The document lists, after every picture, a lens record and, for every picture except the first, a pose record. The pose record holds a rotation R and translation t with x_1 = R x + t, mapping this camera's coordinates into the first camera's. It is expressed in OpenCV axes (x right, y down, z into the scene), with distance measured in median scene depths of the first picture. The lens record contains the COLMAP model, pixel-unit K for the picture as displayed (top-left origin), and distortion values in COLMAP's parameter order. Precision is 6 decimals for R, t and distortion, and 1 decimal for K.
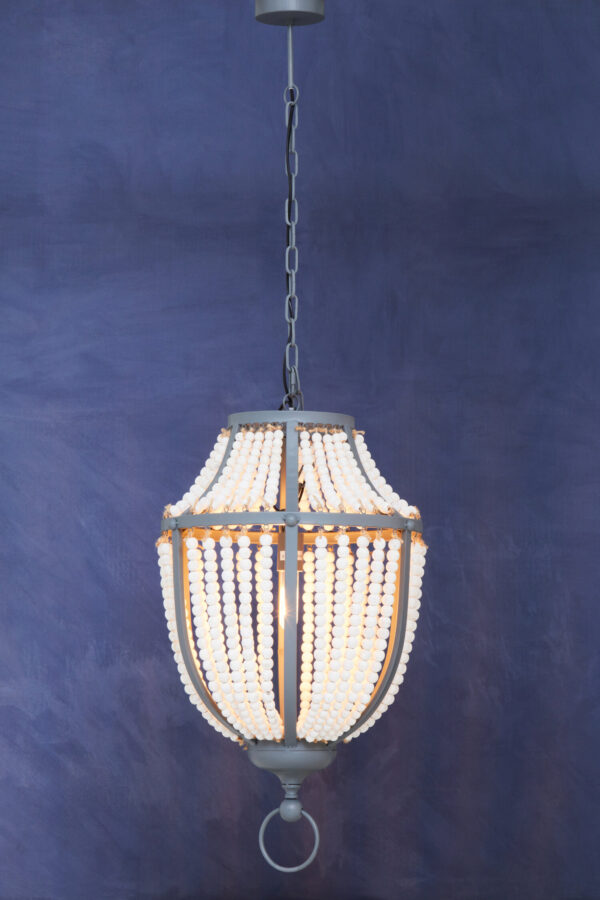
lens RADIAL K [[2236.2, 0, 300.0], [0, 2236.2, 450.0], [0, 0, 1]] dist [-0.055116, 0.077962]
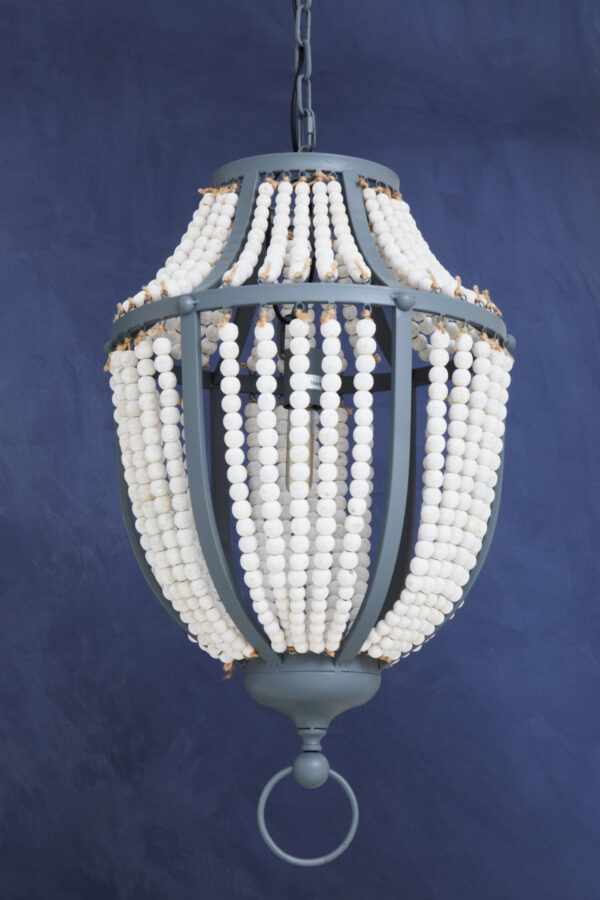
lens RADIAL K [[2135.3, 0, 300.0], [0, 2135.3, 450.0], [0, 0, 1]] dist [0.045979, -0.342063]
pose [[0.920620, 0.067749, 0.384538, -0.251583], [-0.045550, 0.996742, -0.066556, 0.110598], [-0.387795, 0.043757, 0.920707, 0.427932]]
